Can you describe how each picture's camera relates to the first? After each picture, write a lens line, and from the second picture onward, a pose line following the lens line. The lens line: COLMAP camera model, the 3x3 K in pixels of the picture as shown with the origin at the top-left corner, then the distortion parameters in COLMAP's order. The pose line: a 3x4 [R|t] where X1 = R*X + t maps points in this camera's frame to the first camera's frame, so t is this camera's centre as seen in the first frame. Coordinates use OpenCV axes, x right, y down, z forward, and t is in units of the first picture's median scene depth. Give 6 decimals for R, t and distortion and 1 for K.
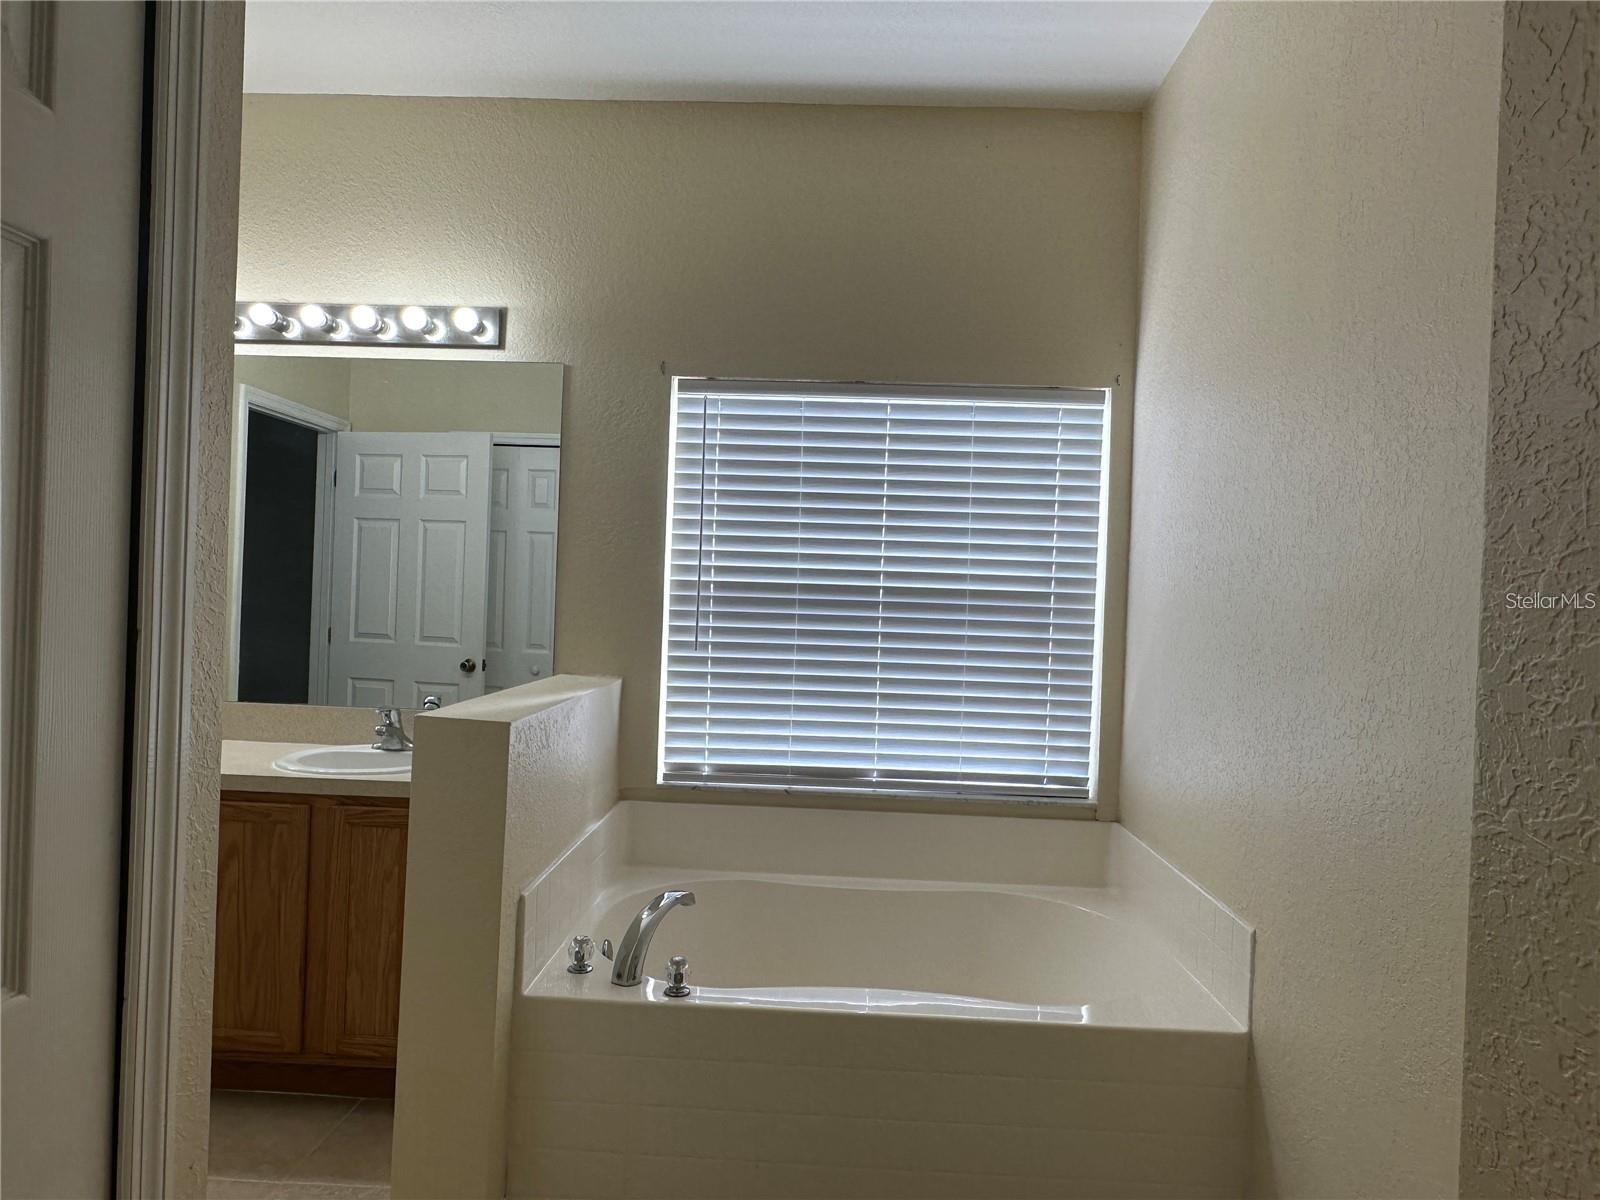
lens RADIAL K [[1036.0, 0, 789.2], [0, 1036.0, 604.9], [0, 0, 1]] dist [-0.000723, 0.000812]
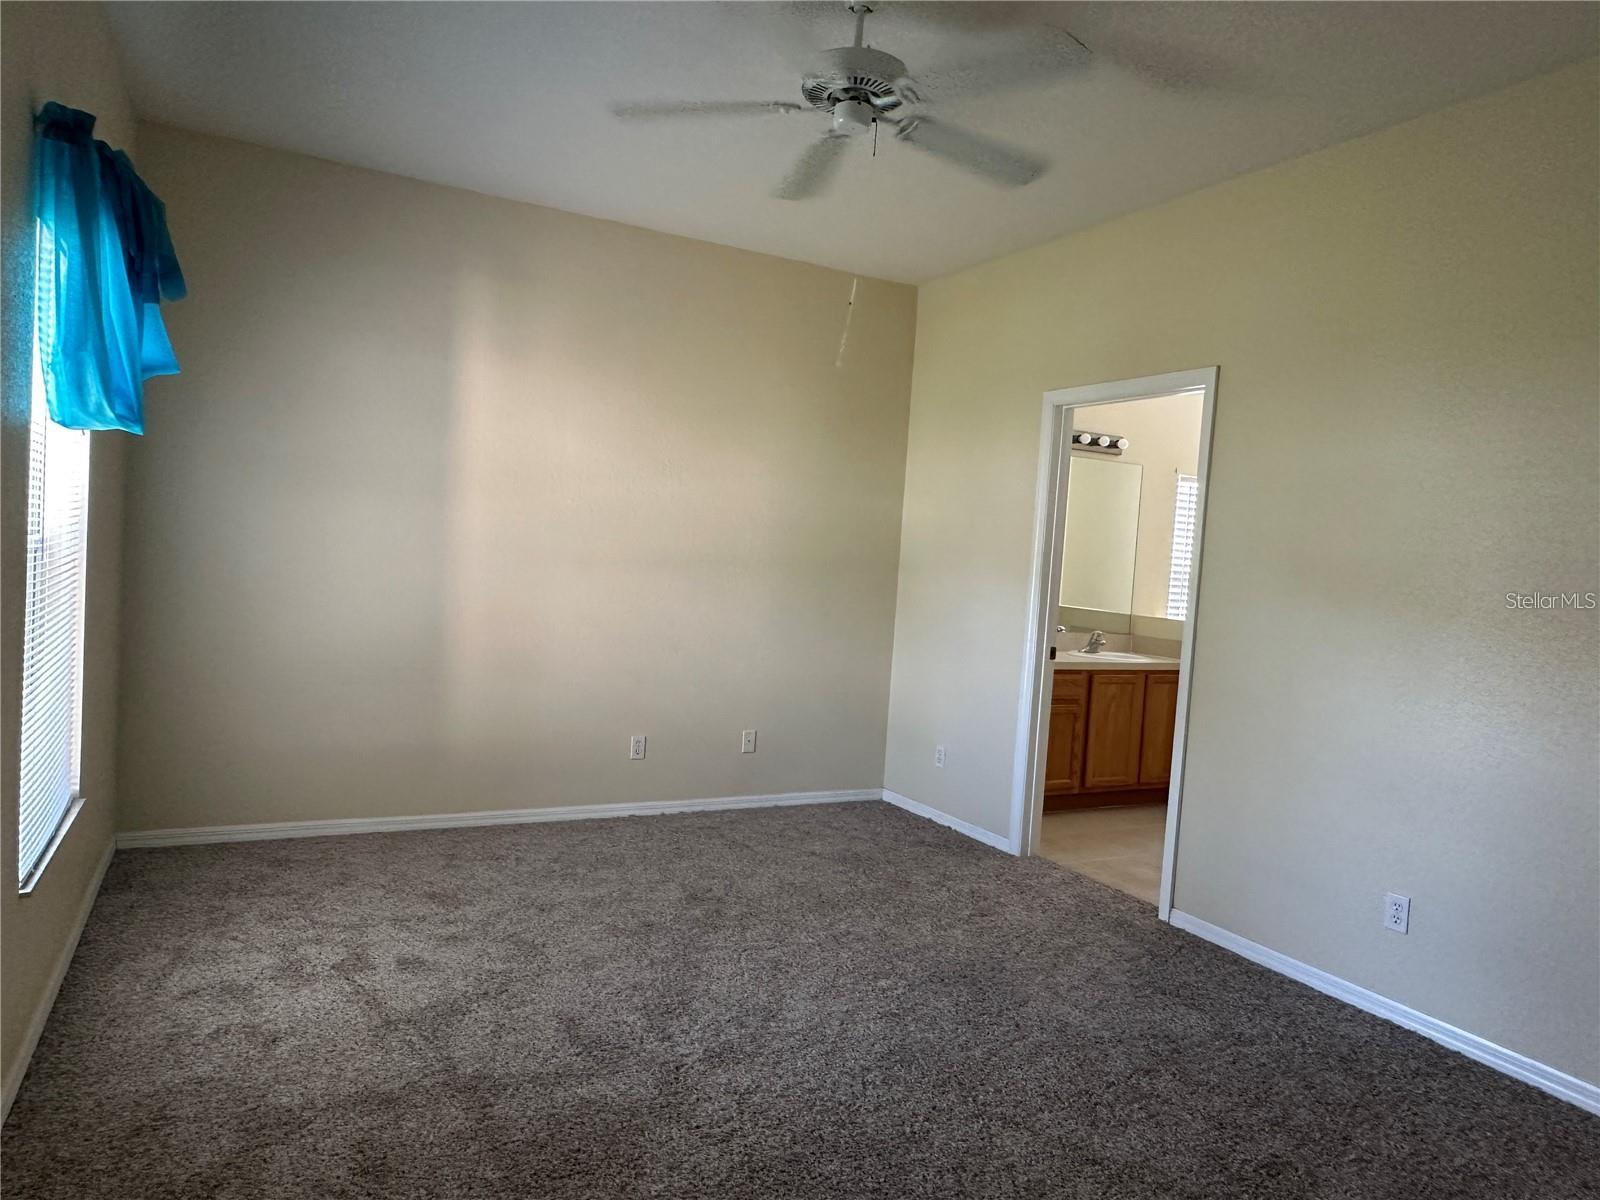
lens RADIAL K [[1036.0, 0, 789.2], [0, 1036.0, 604.9], [0, 0, 1]] dist [-0.000723, 0.000812]
pose [[0.863847, -0.006480, 0.503712, -1.861728], [-0.028558, 0.997679, 0.061809, -0.061346], [-0.502944, -0.067779, 0.861658, -0.441604]]
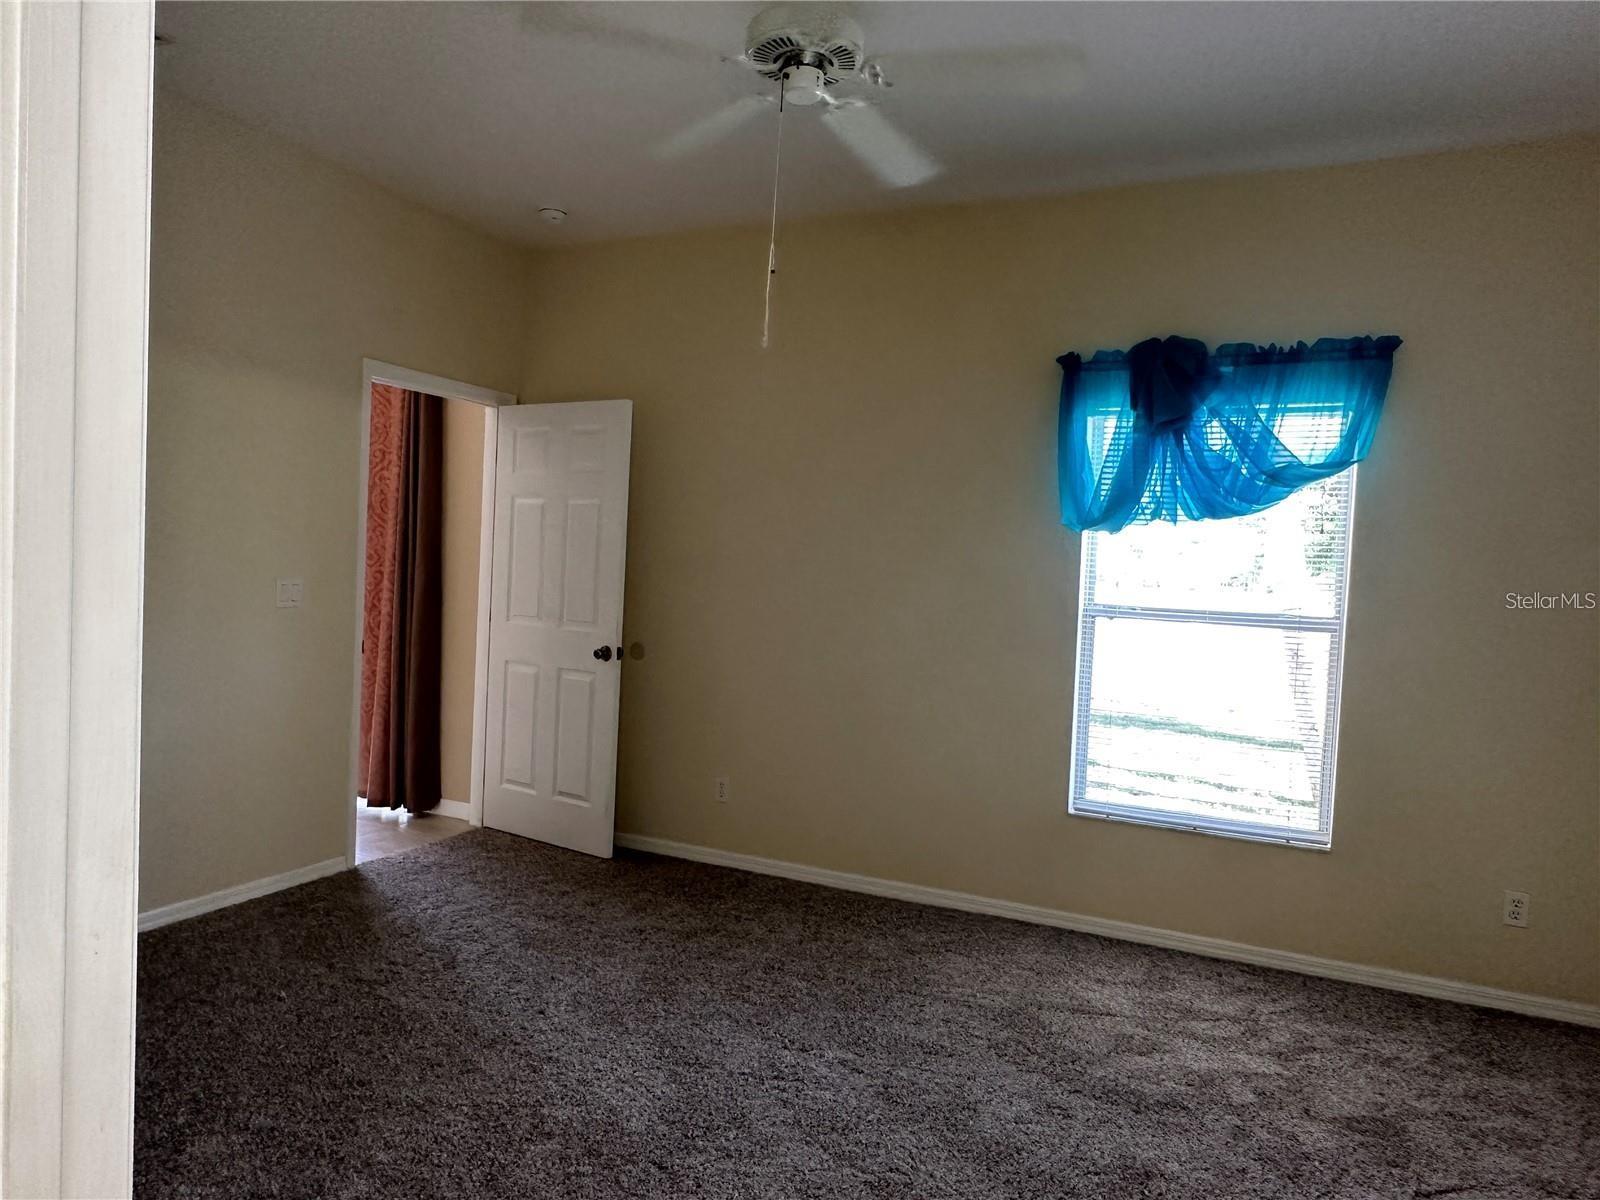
lens RADIAL K [[1036.0, 0, 789.2], [0, 1036.0, 604.9], [0, 0, 1]] dist [-0.000723, 0.000812]
pose [[-0.379211, -0.014430, -0.925198, -0.665925], [-0.067703, 0.997631, 0.012190, -0.036048], [0.922830, 0.067262, -0.379289, 0.611180]]
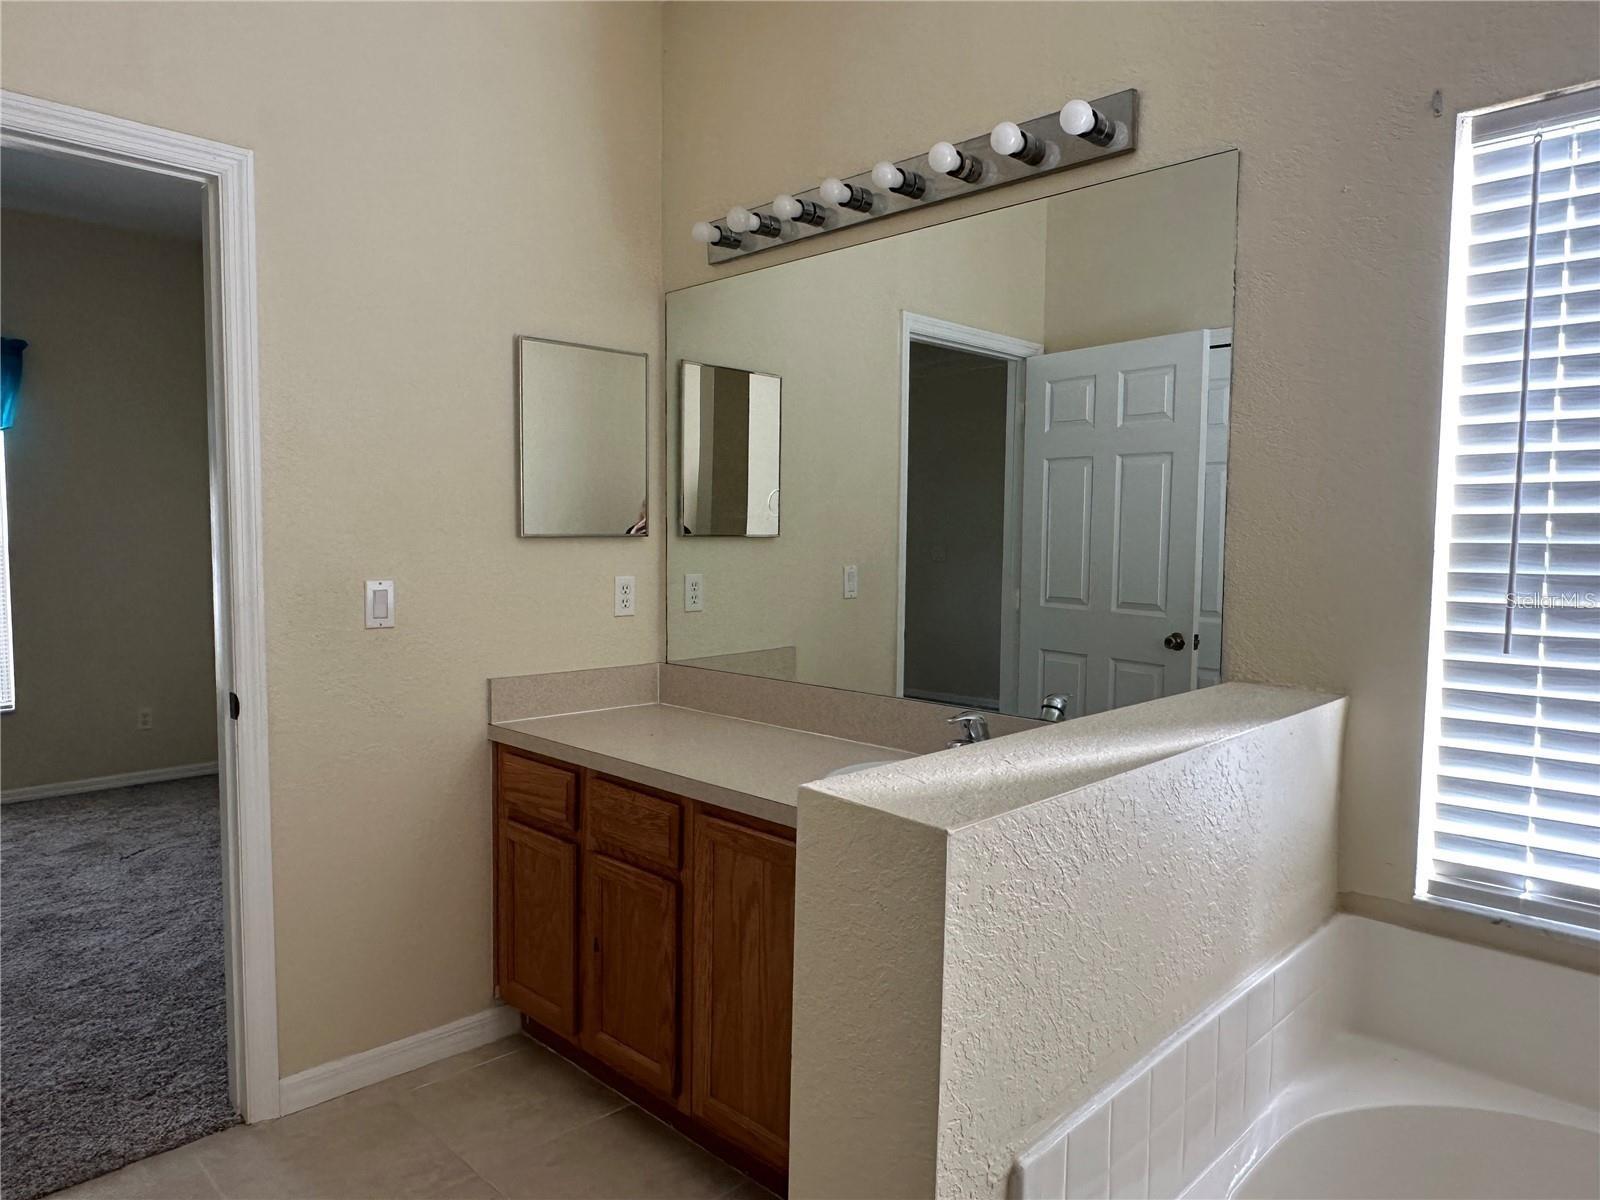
lens RADIAL K [[1036.0, 0, 789.2], [0, 1036.0, 604.9], [0, 0, 1]] dist [-0.000723, 0.000812]
pose [[0.735740, 0.017797, -0.677030, -0.005781], [0.013362, 0.999079, 0.040784, -0.004763], [0.677132, -0.039053, 0.734824, 0.389766]]
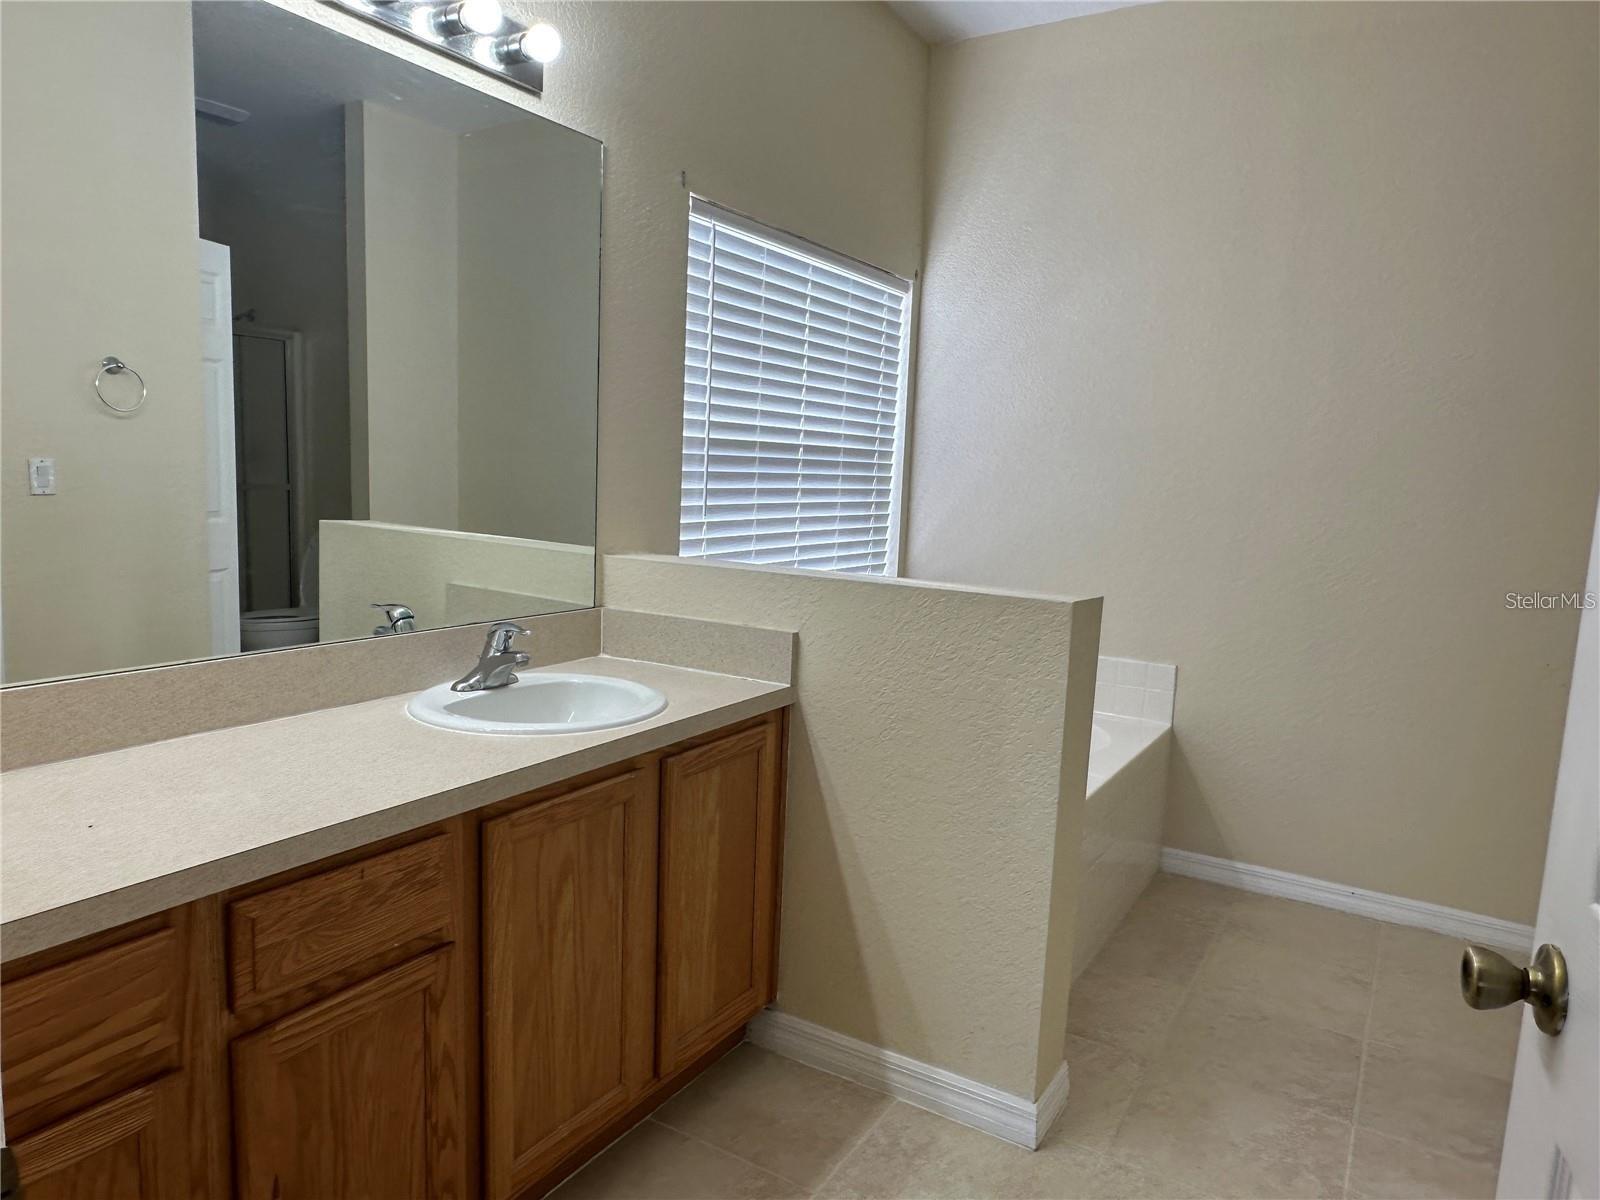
lens RADIAL K [[1036.0, 0, 789.2], [0, 1036.0, 604.9], [0, 0, 1]] dist [-0.000723, 0.000812]
pose [[0.495999, -0.131695, 0.858278, -0.835073], [-0.016587, 0.986814, 0.161004, -0.026076], [-0.868165, -0.094094, 0.487275, 0.484370]]
